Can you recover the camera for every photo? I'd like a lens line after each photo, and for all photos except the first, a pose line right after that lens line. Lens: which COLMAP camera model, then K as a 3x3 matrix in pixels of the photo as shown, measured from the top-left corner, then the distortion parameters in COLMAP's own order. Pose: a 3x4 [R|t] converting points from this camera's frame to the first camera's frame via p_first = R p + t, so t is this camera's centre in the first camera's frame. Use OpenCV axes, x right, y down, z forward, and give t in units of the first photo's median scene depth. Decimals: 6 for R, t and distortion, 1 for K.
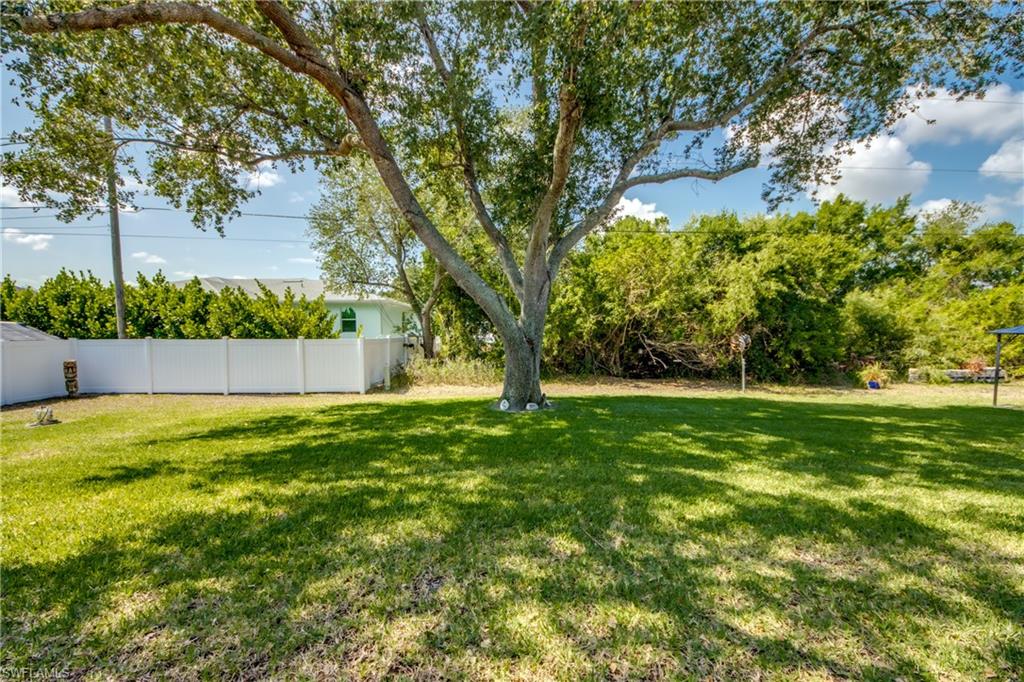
lens RADIAL K [[385.8, 0, 505.6], [0, 385.8, 340.2], [0, 0, 1]] dist [0.030124, -0.020868]
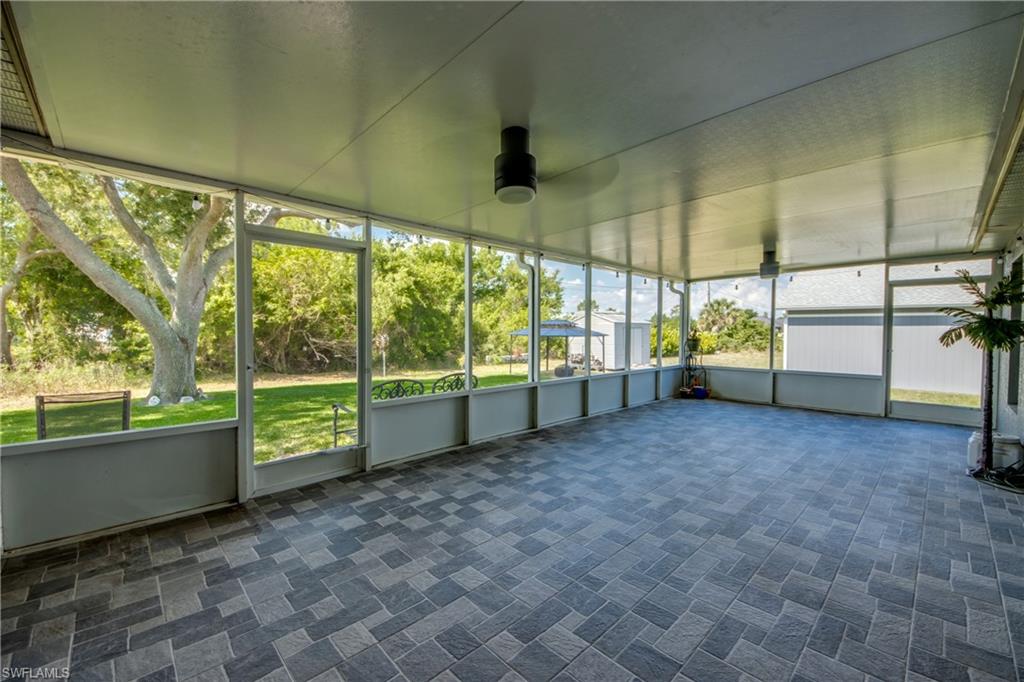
lens RADIAL K [[415.2, 0, 514.4], [0, 415.2, 339.7], [0, 0, 1]] dist [0.048371, -0.033266]
pose [[0.722979, -0.004109, 0.690858, -0.056998], [-0.000110, 0.999982, 0.006063, -0.004841], [-0.690870, -0.004459, 0.722965, -0.337579]]
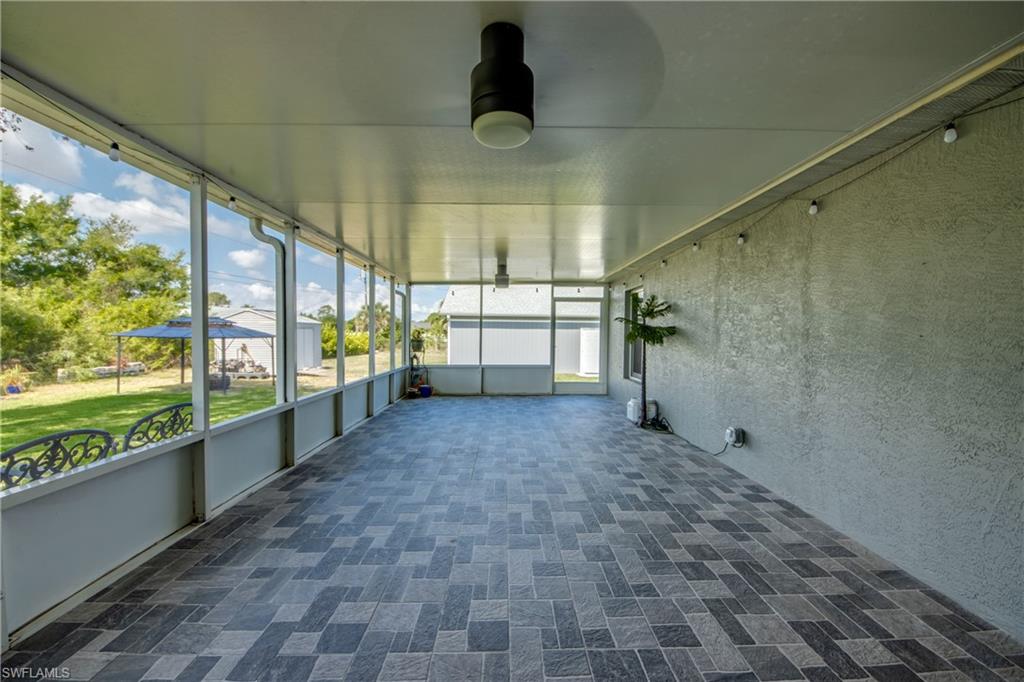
lens RADIAL K [[396.0, 0, 521.0], [0, 396.0, 349.2], [0, 0, 1]] dist [0.041210, -0.027248]
pose [[-0.026269, -0.031719, 0.999152, -0.047825], [0.006379, 0.999471, 0.031897, -0.006665], [-0.999635, 0.007211, -0.026053, -0.214489]]
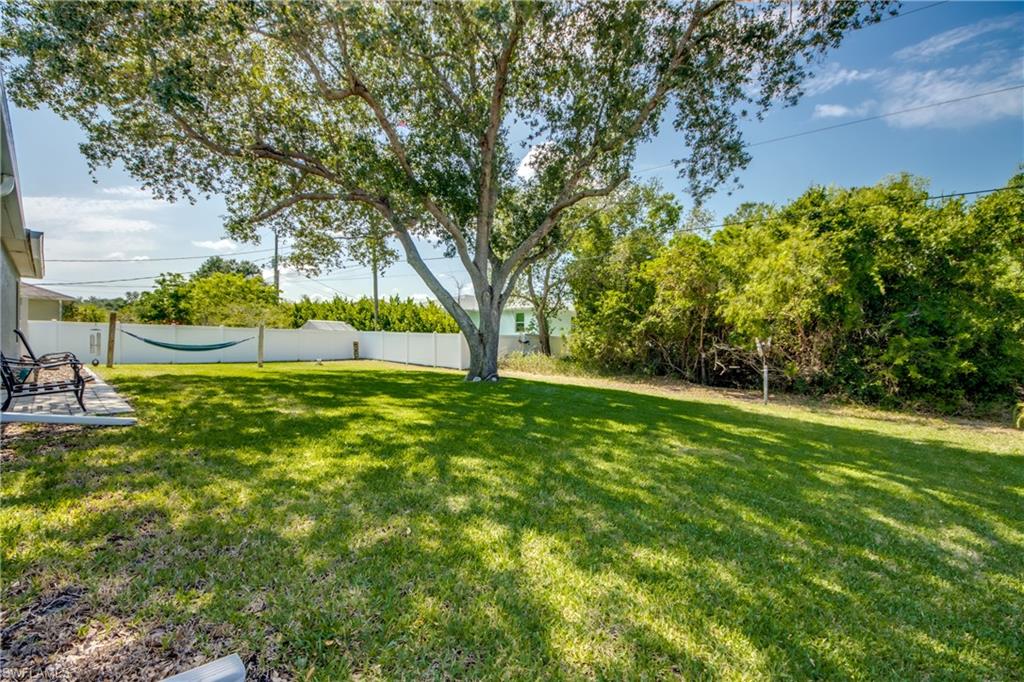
lens RADIAL K [[385.8, 0, 505.6], [0, 385.8, 340.2], [0, 0, 1]] dist [0.030124, -0.020868]
pose [[0.753346, 0.031869, -0.656852, 0.714248], [-0.041137, 0.999153, 0.001296, 0.012150], [0.656337, 0.026045, 0.754018, -0.016262]]
